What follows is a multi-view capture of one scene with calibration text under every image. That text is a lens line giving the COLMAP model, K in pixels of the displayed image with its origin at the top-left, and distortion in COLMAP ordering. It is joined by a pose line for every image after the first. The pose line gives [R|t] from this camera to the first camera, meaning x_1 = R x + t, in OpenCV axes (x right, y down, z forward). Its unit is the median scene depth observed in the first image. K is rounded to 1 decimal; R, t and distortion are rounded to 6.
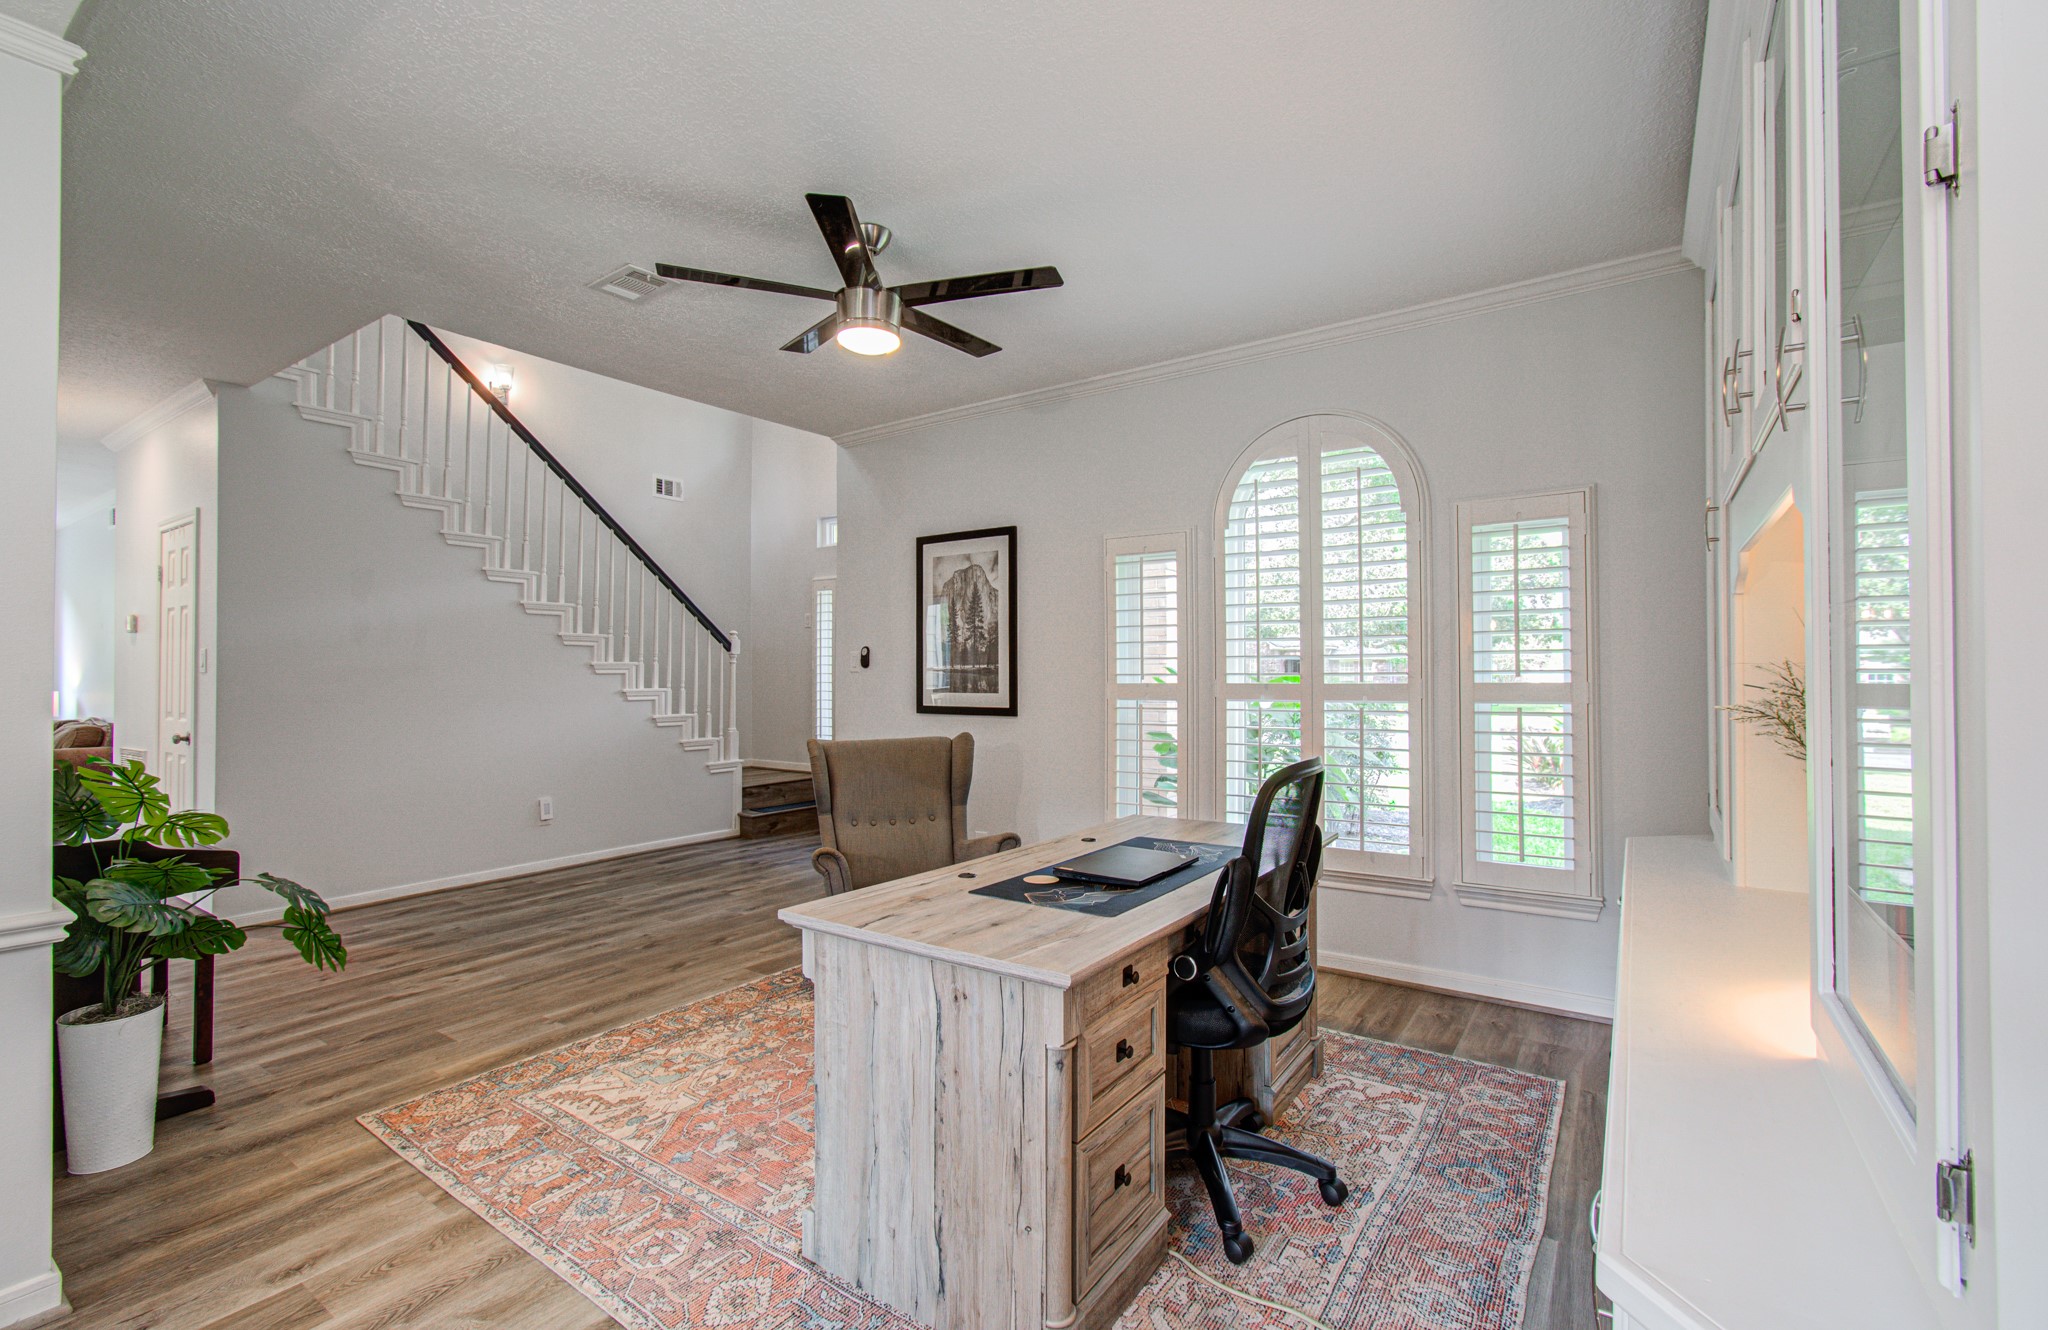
lens RADIAL K [[883.3, 0, 1011.4], [0, 883.3, 664.5], [0, 0, 1]] dist [-0.004613, 0.000504]
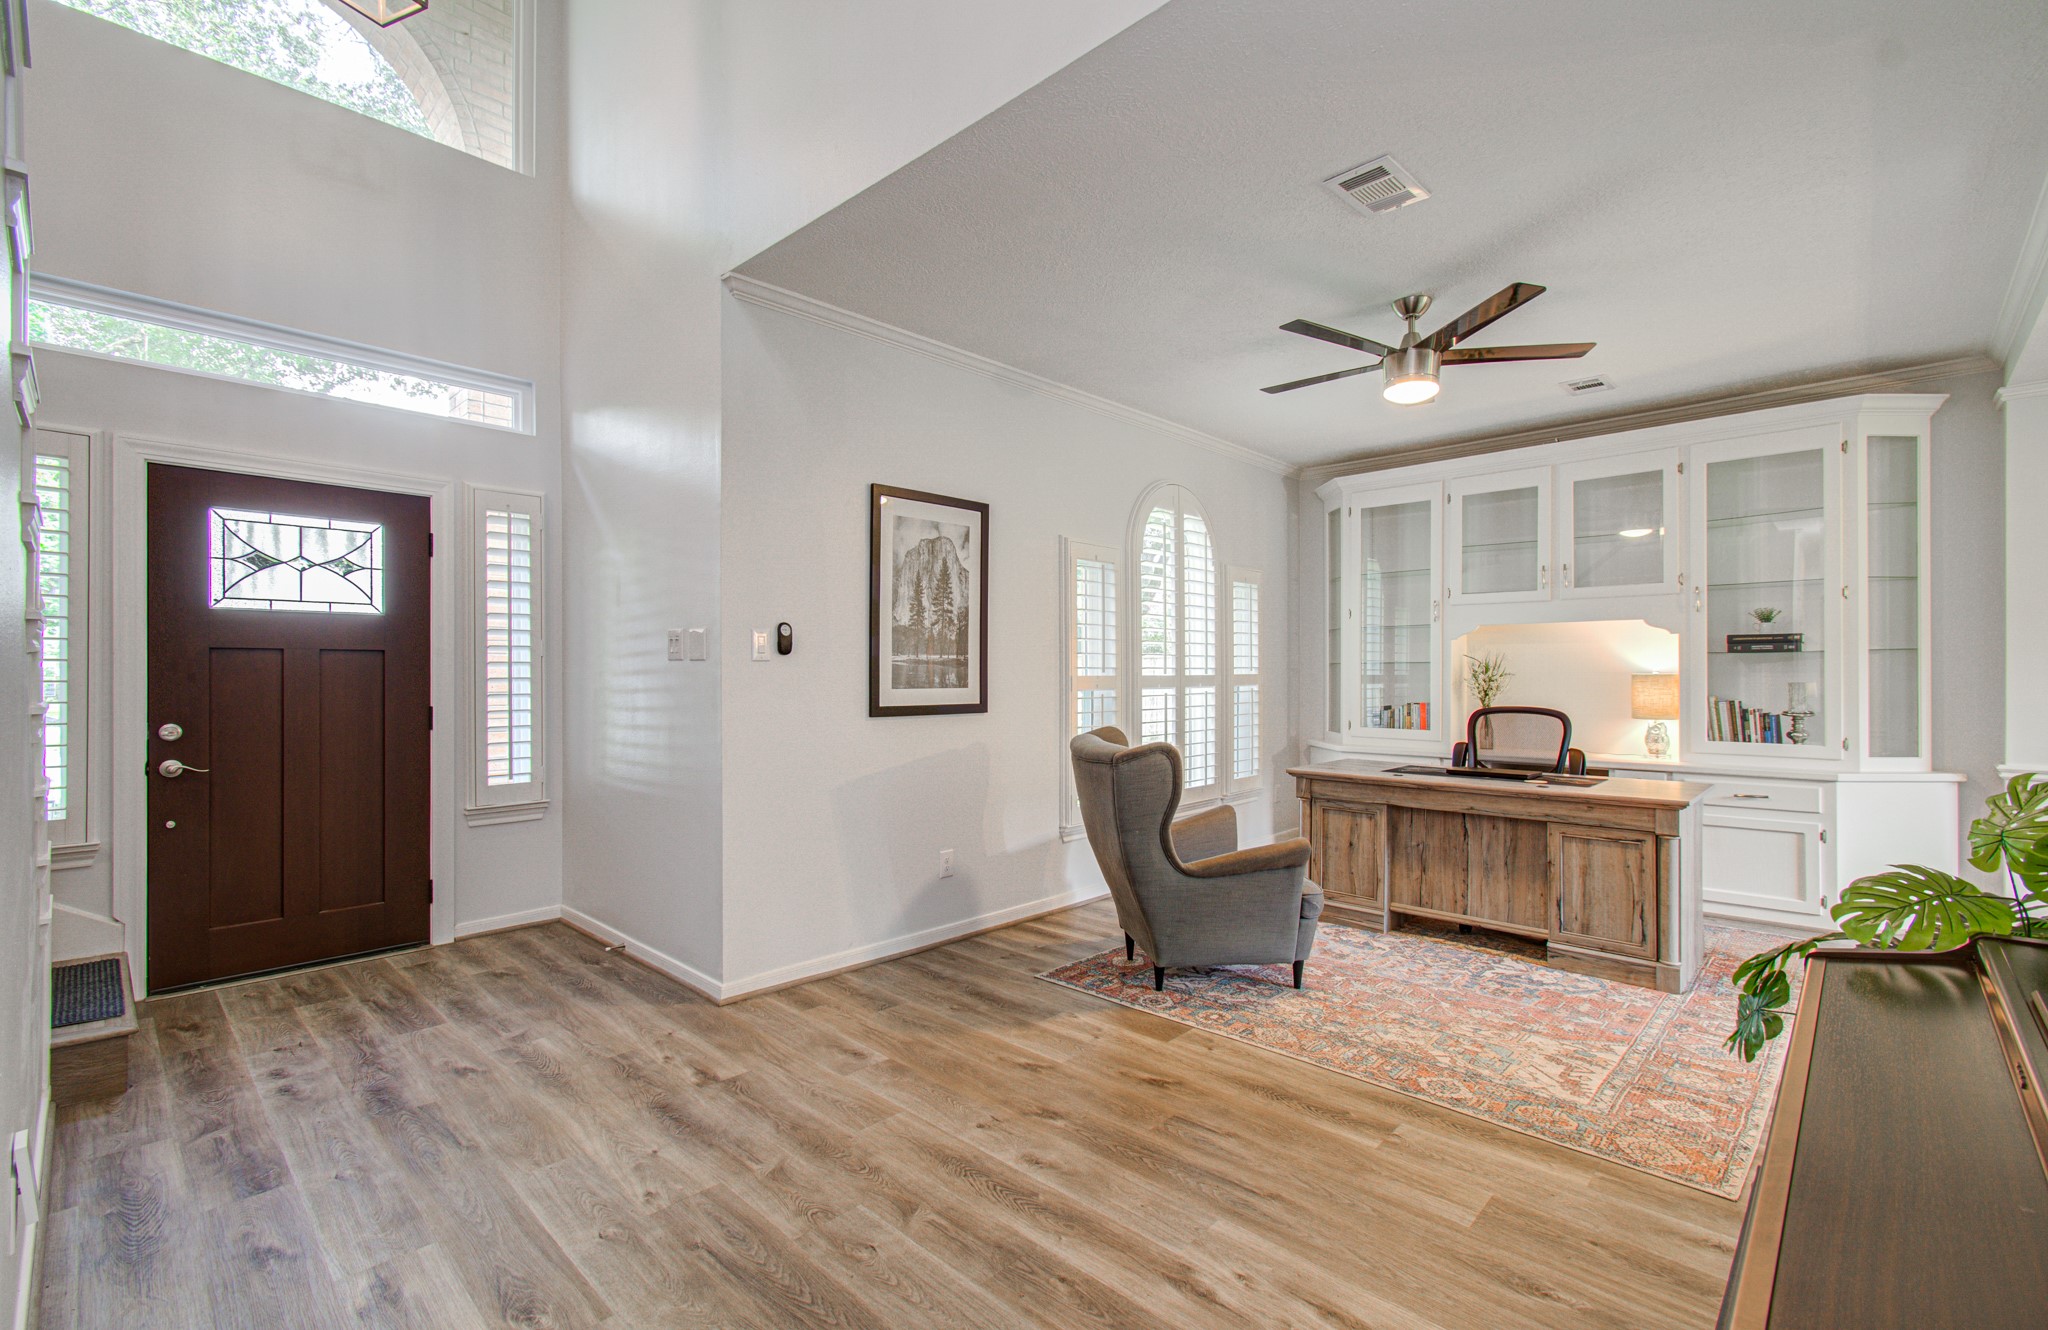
lens RADIAL K [[883.3, 0, 1013.3], [0, 883.3, 667.8], [0, 0, 1]] dist [-0.004613, 0.000504]
pose [[0.170242, 0.001569, 0.985401, -0.891772], [-0.015598, 0.999878, 0.001103, 0.011105], [-0.985279, -0.015558, 0.170246, 0.816455]]
